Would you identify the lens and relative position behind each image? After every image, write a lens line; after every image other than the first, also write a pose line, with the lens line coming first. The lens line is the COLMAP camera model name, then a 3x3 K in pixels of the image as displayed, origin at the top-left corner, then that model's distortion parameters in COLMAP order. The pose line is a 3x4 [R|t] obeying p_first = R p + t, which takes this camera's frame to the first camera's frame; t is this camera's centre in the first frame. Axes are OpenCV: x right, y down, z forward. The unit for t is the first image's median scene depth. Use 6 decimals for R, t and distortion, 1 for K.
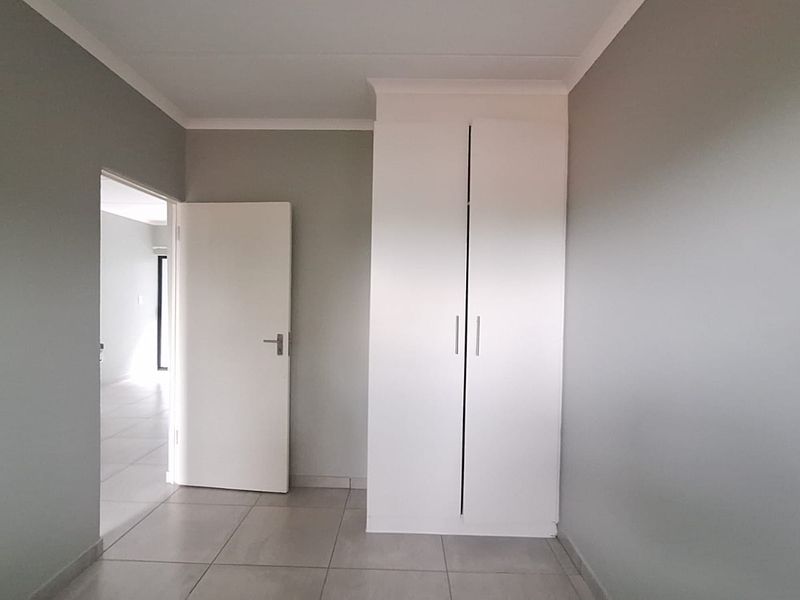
lens RADIAL K [[426.8, 0, 400.0], [0, 426.8, 300.0], [0, 0, 1]] dist [-0.005864, -0.000496]
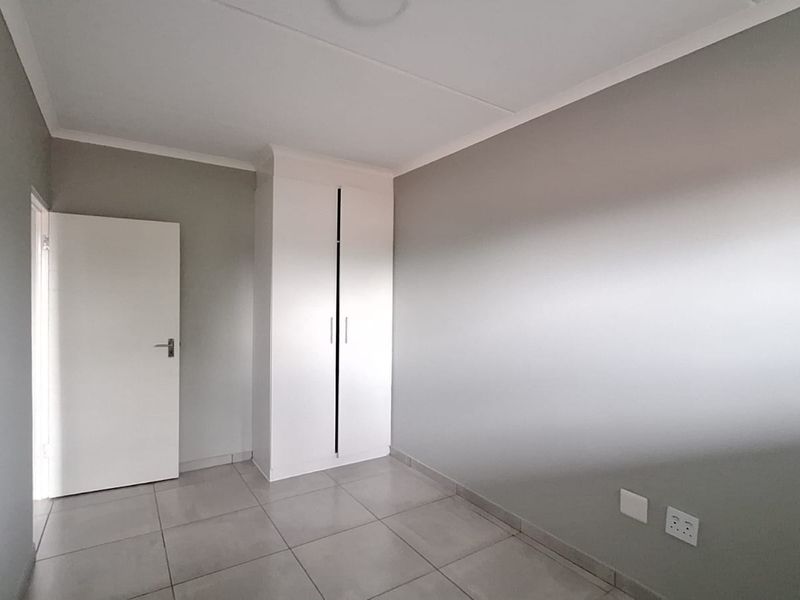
lens RADIAL K [[426.8, 0, 400.0], [0, 426.8, 300.0], [0, 0, 1]] dist [-0.005864, -0.000496]
pose [[0.822695, -0.006218, 0.568448, -0.489133], [0.012134, 0.999904, -0.006624, -0.009484], [-0.568353, 0.012347, 0.822692, -0.327319]]
